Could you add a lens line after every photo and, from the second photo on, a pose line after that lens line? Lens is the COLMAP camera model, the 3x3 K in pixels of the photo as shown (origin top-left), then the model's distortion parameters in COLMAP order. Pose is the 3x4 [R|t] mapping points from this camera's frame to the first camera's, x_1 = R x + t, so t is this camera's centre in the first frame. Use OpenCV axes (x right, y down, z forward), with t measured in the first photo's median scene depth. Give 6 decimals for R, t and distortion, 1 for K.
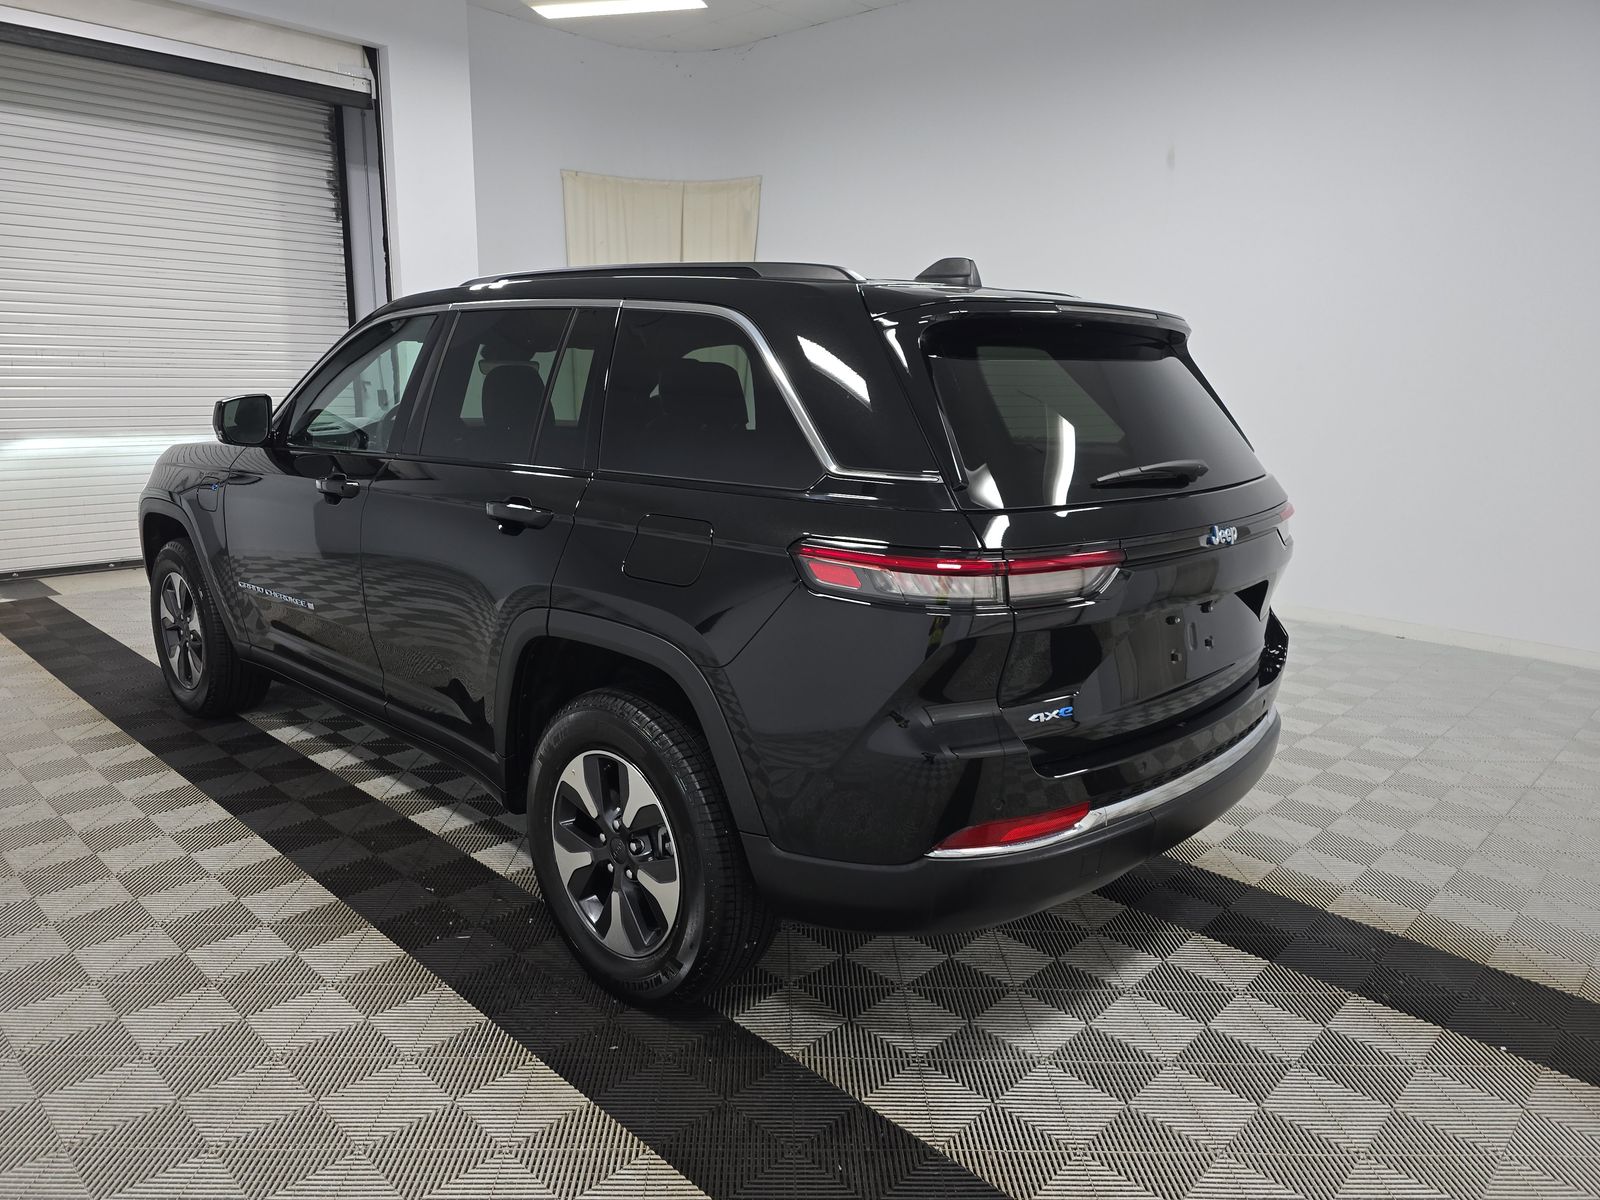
lens RADIAL K [[1090.2, 0, 800.0], [0, 1090.2, 600.0], [0, 0, 1]] dist [0.075775, -0.051331]
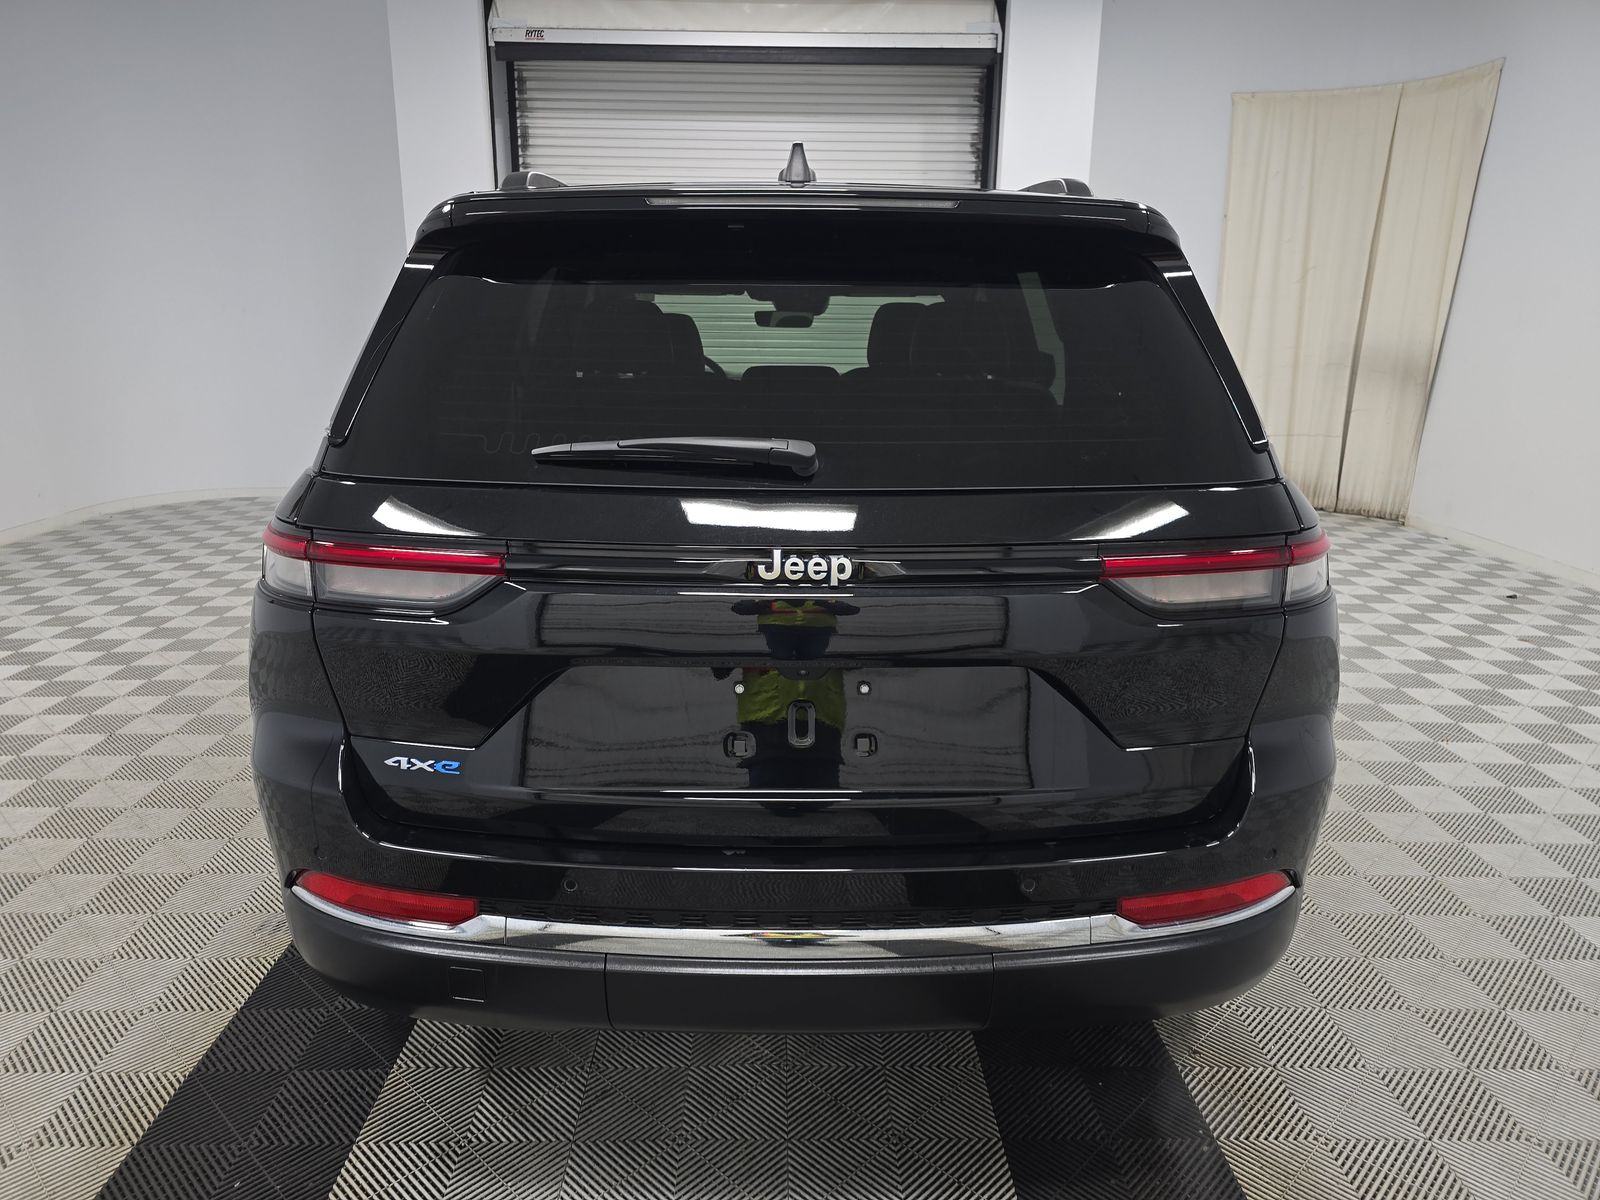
lens RADIAL K [[1090.2, 0, 800.0], [0, 1090.2, 600.0], [0, 0, 1]] dist [0.075775, -0.051331]
pose [[0.721255, 0.160633, -0.673786, 0.237160], [-0.139555, 0.986490, 0.085796, -0.027307], [0.678465, 0.032150, 0.733928, 0.166125]]
